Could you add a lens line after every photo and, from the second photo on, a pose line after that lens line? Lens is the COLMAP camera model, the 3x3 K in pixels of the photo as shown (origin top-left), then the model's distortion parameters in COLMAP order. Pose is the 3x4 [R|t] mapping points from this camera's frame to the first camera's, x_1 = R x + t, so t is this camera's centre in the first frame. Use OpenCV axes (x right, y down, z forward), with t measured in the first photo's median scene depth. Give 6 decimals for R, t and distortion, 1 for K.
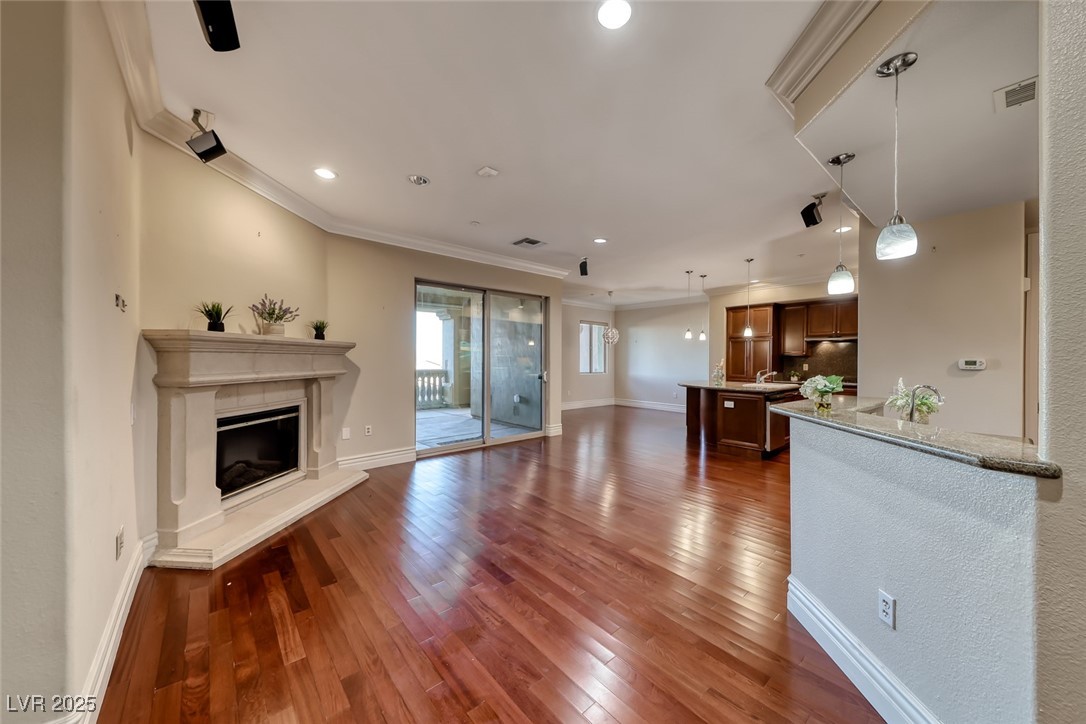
lens RADIAL K [[386.9, 0, 543.0], [0, 386.9, 362.0], [0, 0, 1]] dist [0.000176, 0.000001]
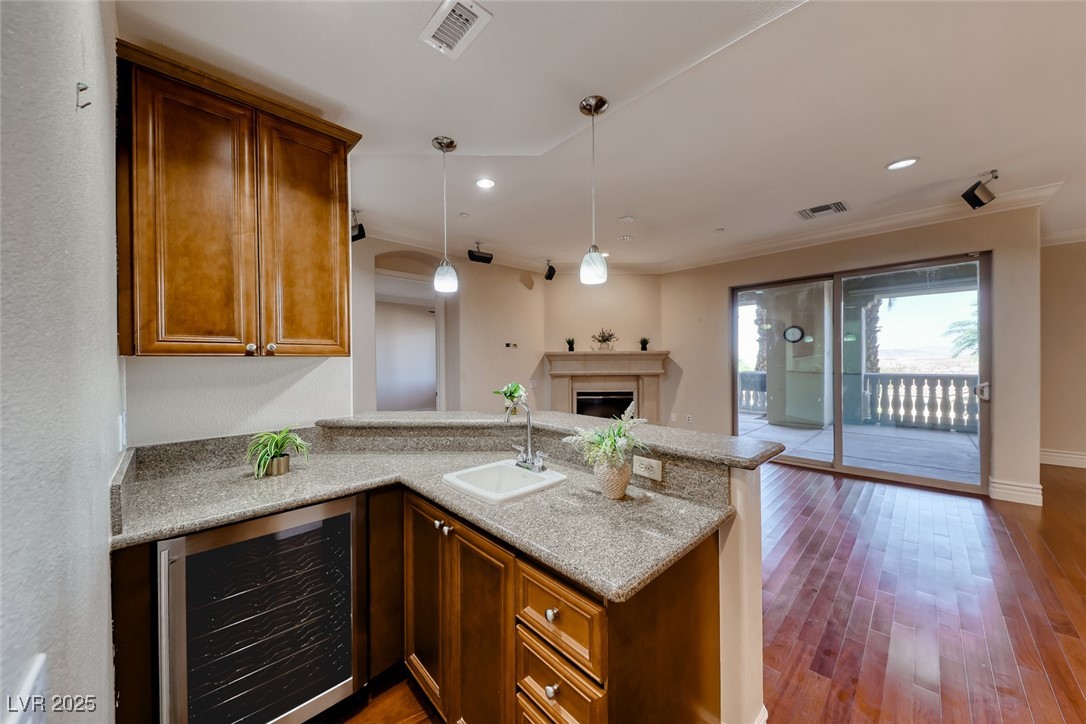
lens RADIAL K [[370.2, 0, 543.0], [0, 370.2, 362.0], [0, 0, 1]] dist [0.014722, -0.006464]
pose [[0.056359, 0.000712, -0.998410, 0.880971], [0.001796, 0.999998, 0.000815, -0.013426], [0.998409, -0.001839, 0.056357, 0.535582]]
